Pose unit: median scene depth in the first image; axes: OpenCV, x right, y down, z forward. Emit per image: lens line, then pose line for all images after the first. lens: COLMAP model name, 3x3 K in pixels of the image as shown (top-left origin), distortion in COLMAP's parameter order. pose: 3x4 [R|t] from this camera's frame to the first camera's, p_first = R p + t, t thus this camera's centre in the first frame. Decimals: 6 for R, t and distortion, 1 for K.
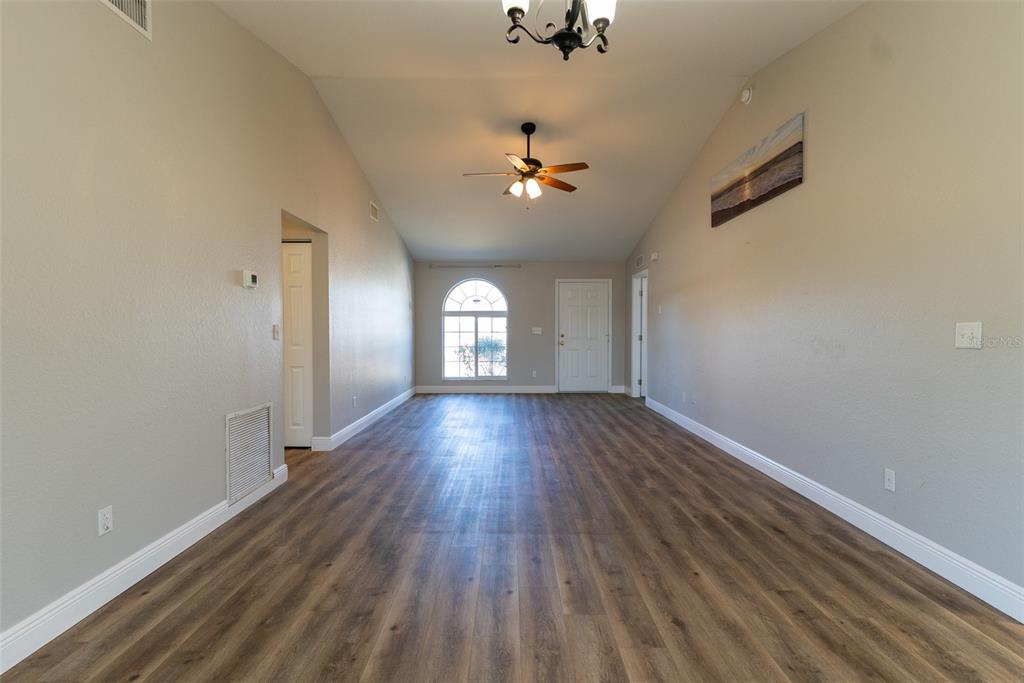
lens RADIAL K [[483.3, 0, 513.8], [0, 483.3, 342.8], [0, 0, 1]] dist [0.001115, -0.000514]
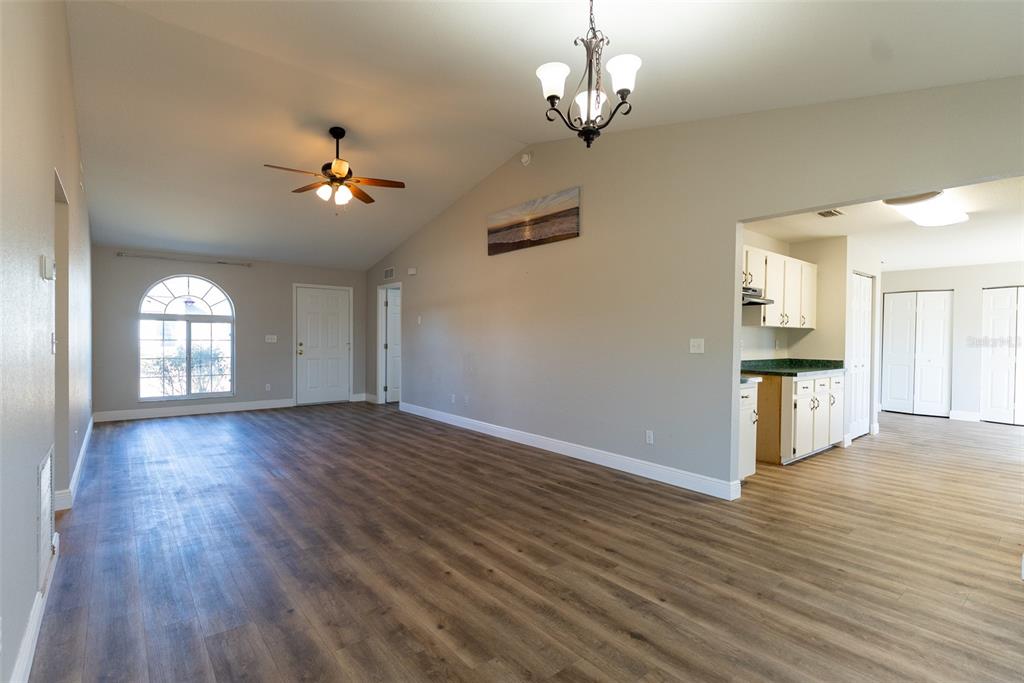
lens RADIAL K [[483.3, 0, 513.8], [0, 483.3, 342.8], [0, 0, 1]] dist [0.001115, -0.000514]
pose [[0.774558, -0.001387, 0.632501, -0.370403], [0.009767, 0.999905, -0.009769, -0.009463], [-0.632427, 0.013744, 0.774498, 0.032309]]
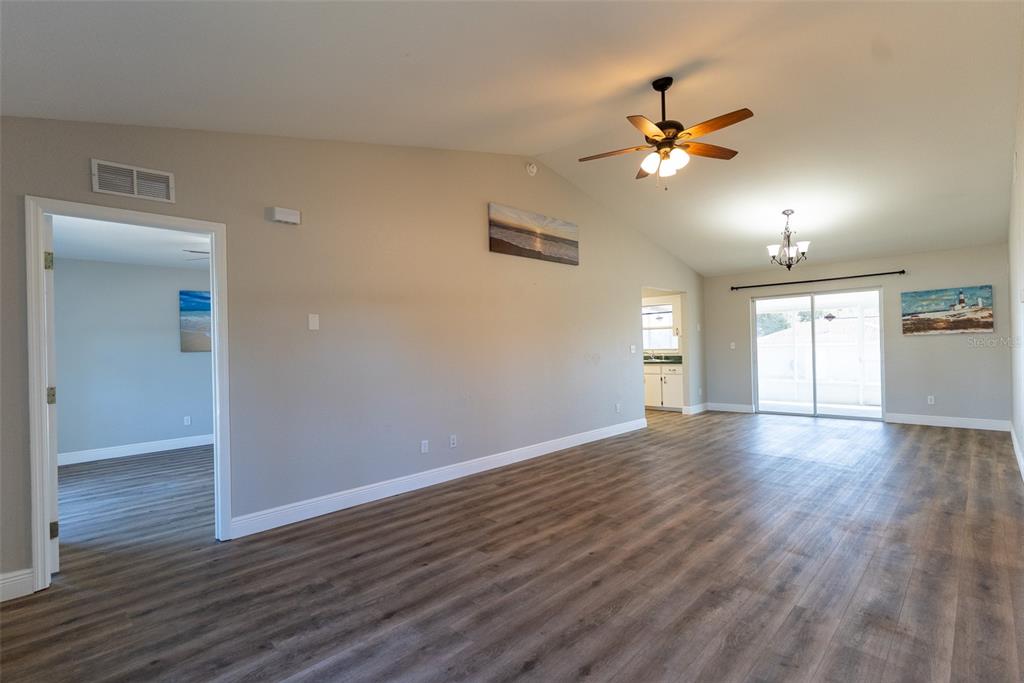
lens RADIAL K [[482.4, 0, 512.9], [0, 482.4, 347.3], [0, 0, 1]] dist [0.002124, 0.000326]
pose [[-0.708835, 0.016224, 0.705188, -0.388813], [0.044021, 0.998804, 0.021269, -0.071376], [-0.704000, 0.046120, -0.708701, 2.039812]]
